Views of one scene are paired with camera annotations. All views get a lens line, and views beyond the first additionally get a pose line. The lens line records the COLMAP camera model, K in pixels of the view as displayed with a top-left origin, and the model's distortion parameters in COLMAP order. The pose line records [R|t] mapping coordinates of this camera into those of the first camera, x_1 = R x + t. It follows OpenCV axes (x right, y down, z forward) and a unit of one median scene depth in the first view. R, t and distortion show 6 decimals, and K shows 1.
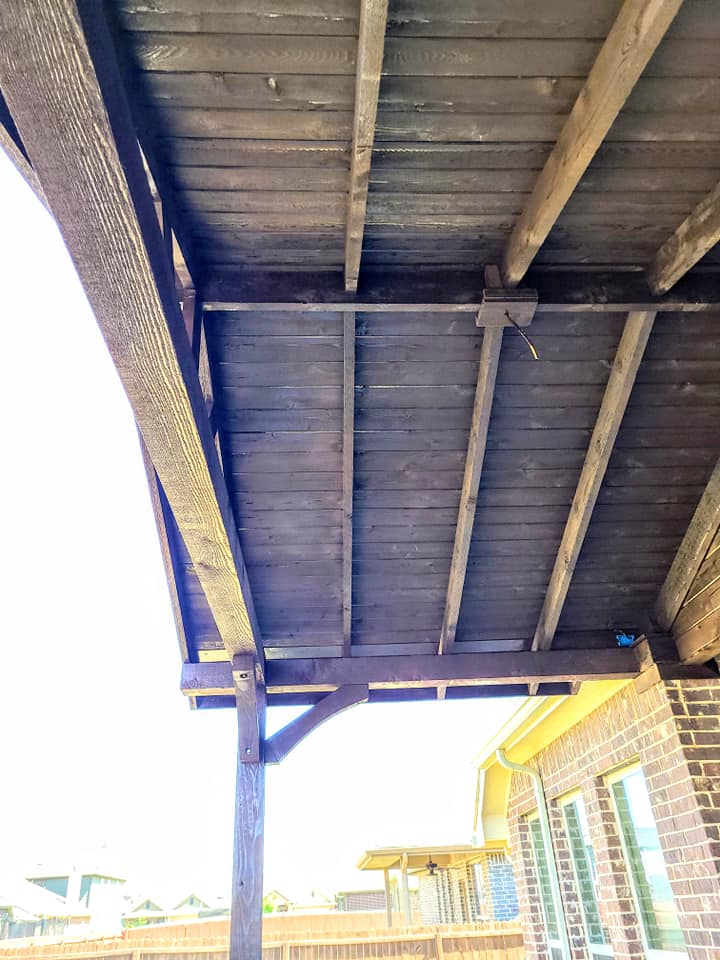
lens RADIAL K [[728.8, 0, 347.6], [0, 728.8, 468.6], [0, 0, 1]] dist [0.067528, -0.050252]
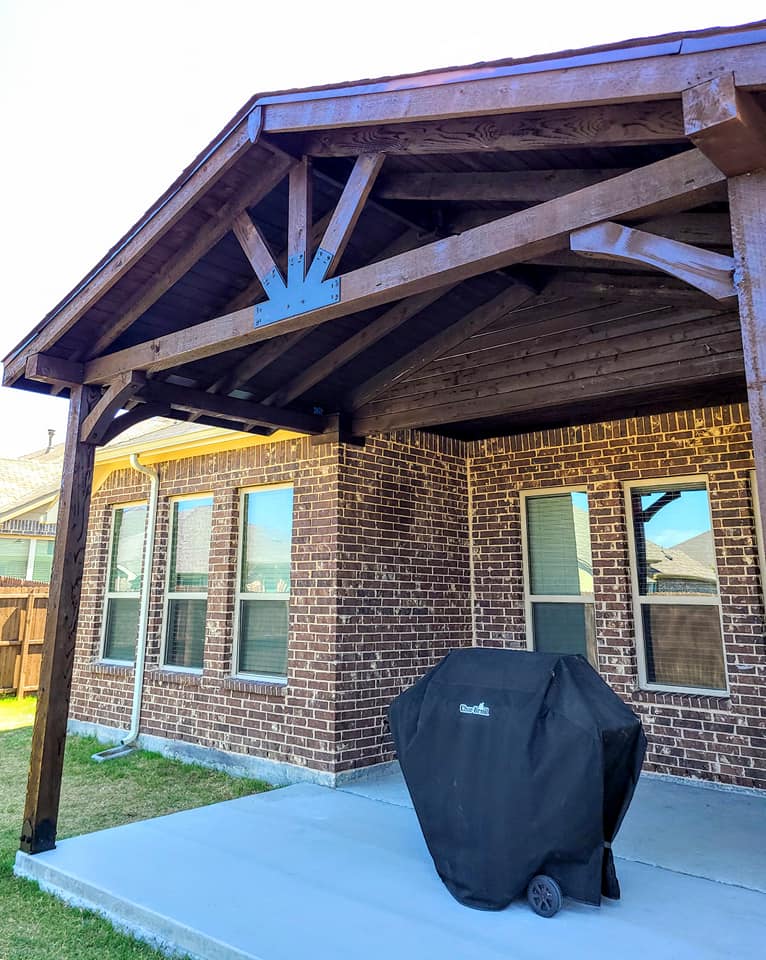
lens RADIAL K [[829.5, 0, 362.5], [0, 829.5, 398.9], [0, 0, 1]] dist [0.063383, -0.051917]
pose [[0.702161, 0.219421, 0.677366, -0.651911], [-0.405773, 0.905043, 0.127454, -0.036946], [-0.585079, -0.364350, 0.724521, -0.239999]]
